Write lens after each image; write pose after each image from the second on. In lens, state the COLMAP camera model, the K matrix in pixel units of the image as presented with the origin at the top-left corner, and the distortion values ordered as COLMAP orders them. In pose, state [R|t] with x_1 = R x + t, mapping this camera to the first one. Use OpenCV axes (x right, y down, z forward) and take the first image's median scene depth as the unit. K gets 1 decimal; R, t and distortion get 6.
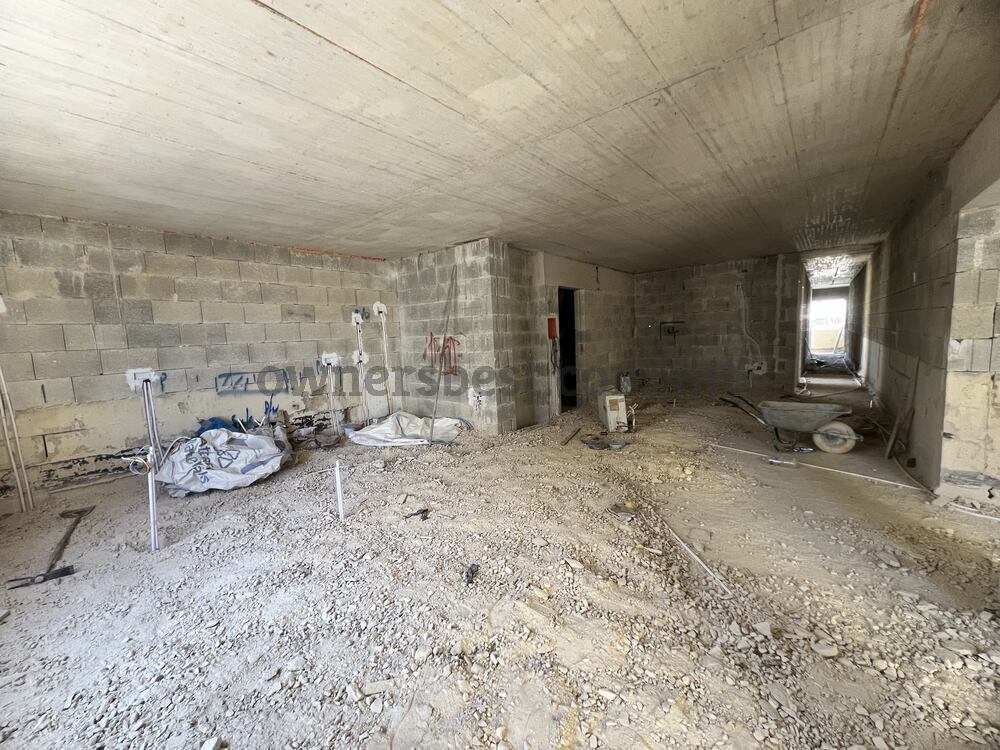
lens RADIAL K [[398.1, 0, 499.2], [0, 398.1, 377.5], [0, 0, 1]] dist [-0.001544, 0.000374]
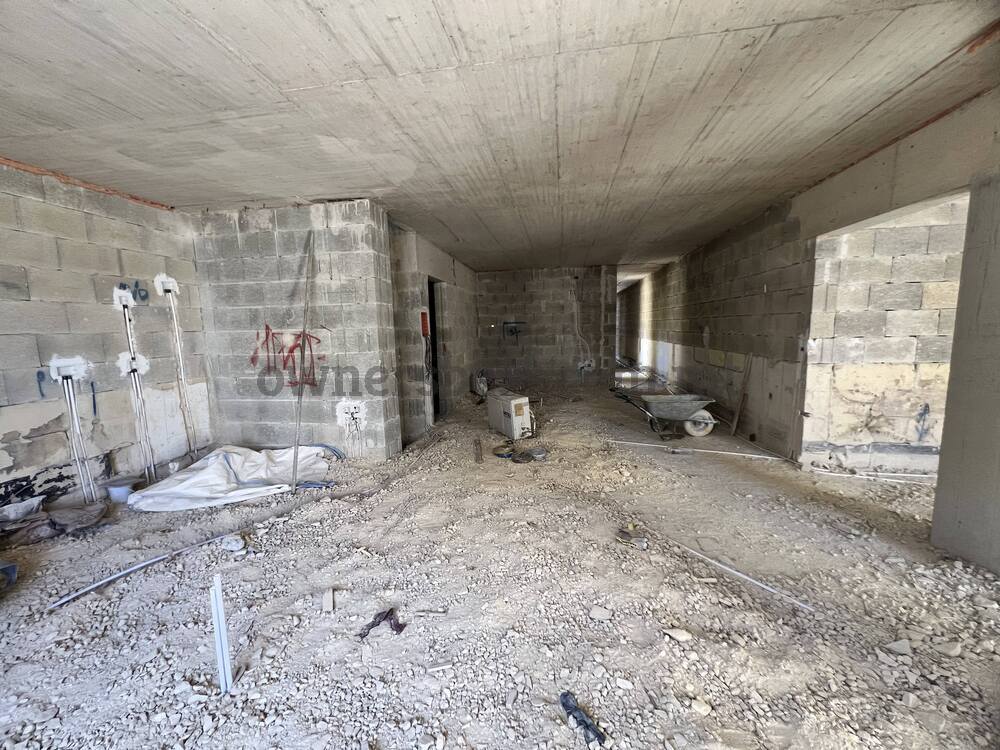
lens RADIAL K [[398.1, 0, 499.4], [0, 398.1, 377.2], [0, 0, 1]] dist [-0.001544, 0.000374]
pose [[0.860727, -0.040052, 0.507489, -0.217040], [0.041894, 0.999092, 0.007796, -0.014683], [-0.507340, 0.014550, 0.861623, 0.250477]]
